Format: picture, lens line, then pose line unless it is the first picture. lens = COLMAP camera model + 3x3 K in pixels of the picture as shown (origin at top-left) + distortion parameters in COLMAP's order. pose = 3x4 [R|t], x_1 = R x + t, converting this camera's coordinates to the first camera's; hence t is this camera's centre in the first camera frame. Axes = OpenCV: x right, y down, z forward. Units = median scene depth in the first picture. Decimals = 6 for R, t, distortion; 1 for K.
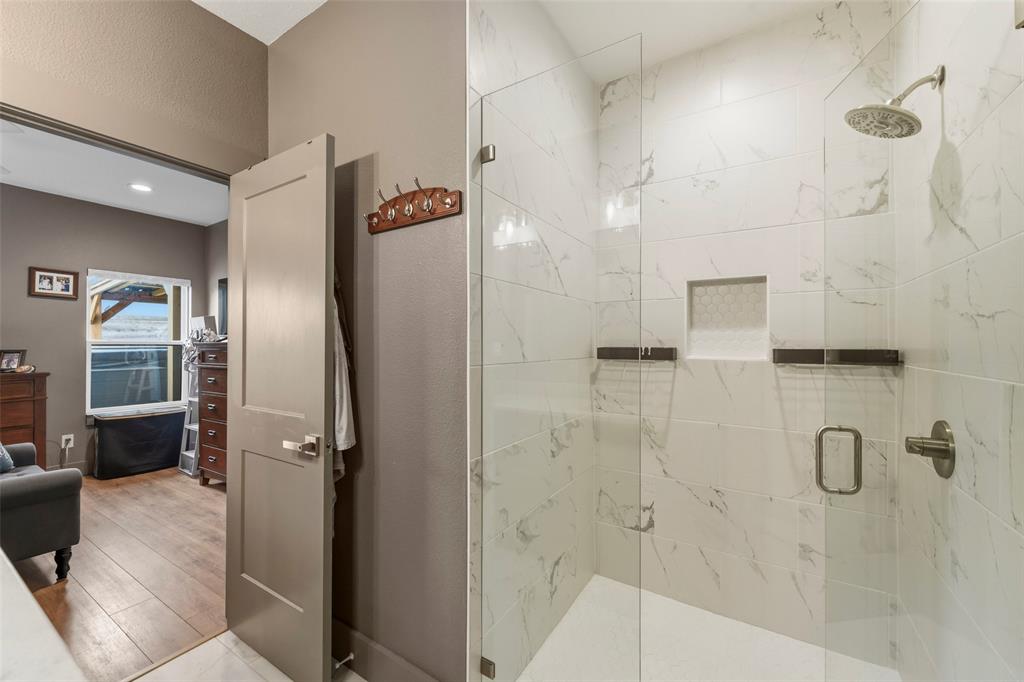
lens RADIAL K [[408.7, 0, 507.4], [0, 408.7, 346.3], [0, 0, 1]] dist [0.000910, 0.000106]
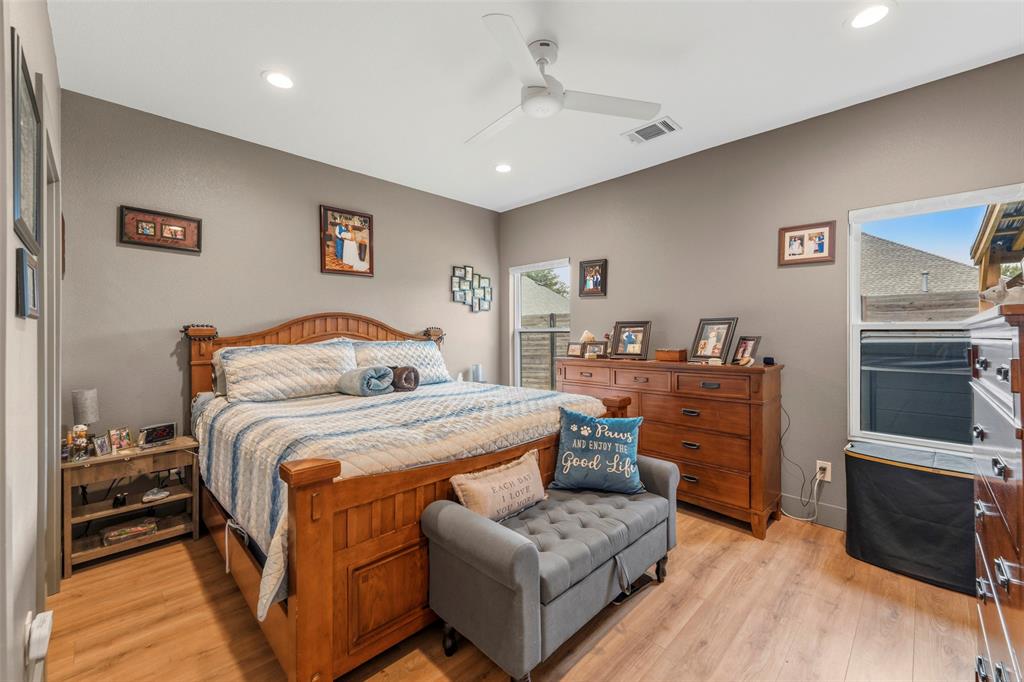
lens RADIAL K [[408.8, 0, 498.2], [0, 408.8, 326.5], [0, 0, 1]] dist [0.000108, -0.000018]
pose [[-0.234175, -0.009053, -0.972152, -0.283689], [-0.003564, 0.999958, -0.008453, -0.001151], [0.972188, 0.001485, -0.234198, 0.640818]]
